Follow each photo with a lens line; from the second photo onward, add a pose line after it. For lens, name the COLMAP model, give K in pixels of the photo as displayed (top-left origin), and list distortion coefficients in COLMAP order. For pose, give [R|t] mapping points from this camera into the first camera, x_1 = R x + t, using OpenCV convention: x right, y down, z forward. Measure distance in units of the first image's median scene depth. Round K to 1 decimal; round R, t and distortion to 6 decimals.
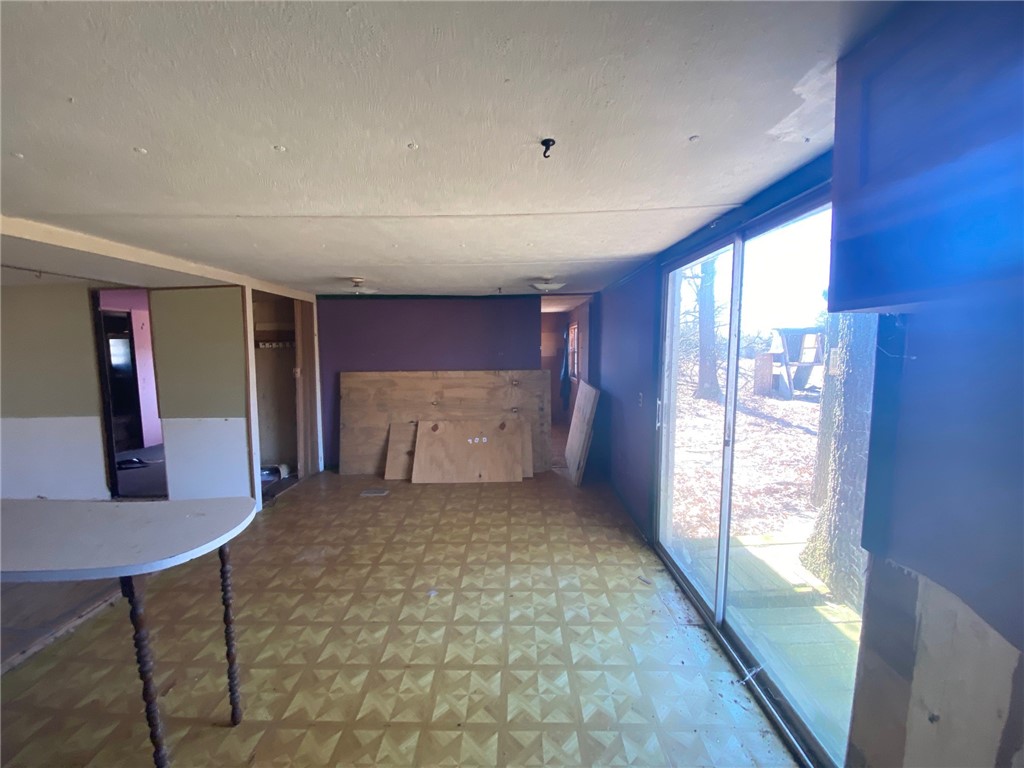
lens RADIAL K [[410.8, 0, 507.3], [0, 410.8, 386.1], [0, 0, 1]] dist [-0.004440, -0.003792]
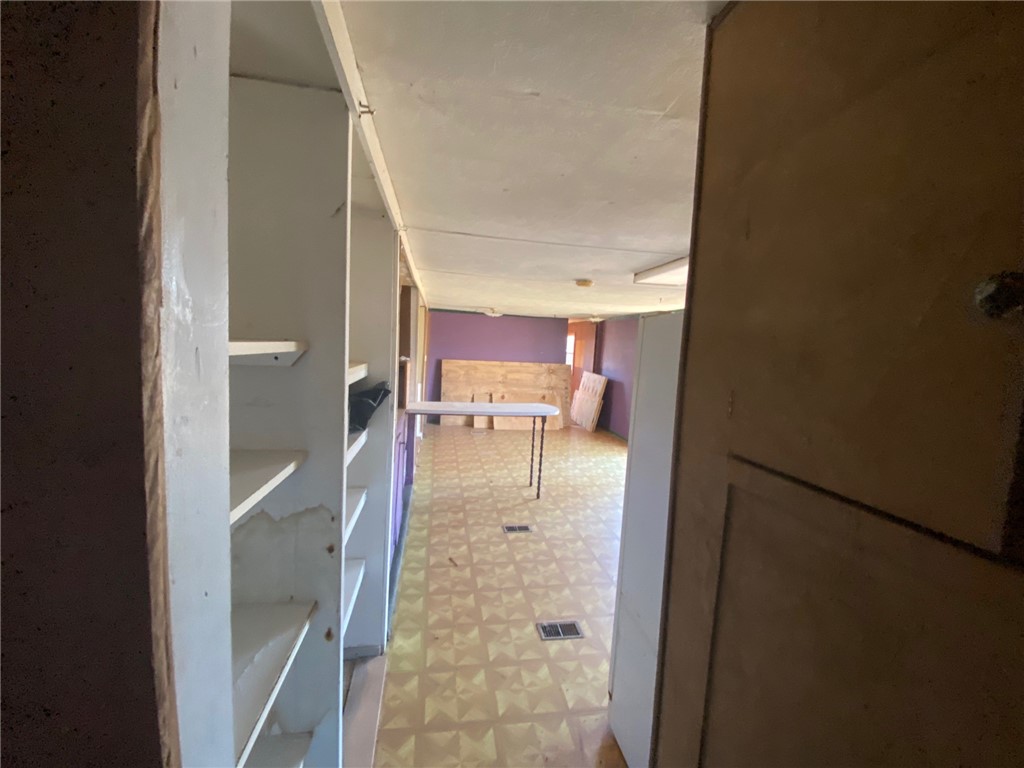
lens RADIAL K [[410.8, 0, 515.7], [0, 410.8, 380.9], [0, 0, 1]] dist [-0.004440, -0.003792]
pose [[0.977216, 0.039702, 0.208503, -0.452432], [-0.035360, 0.999074, -0.024508, 0.074926], [-0.209283, 0.016577, 0.977715, -0.554450]]
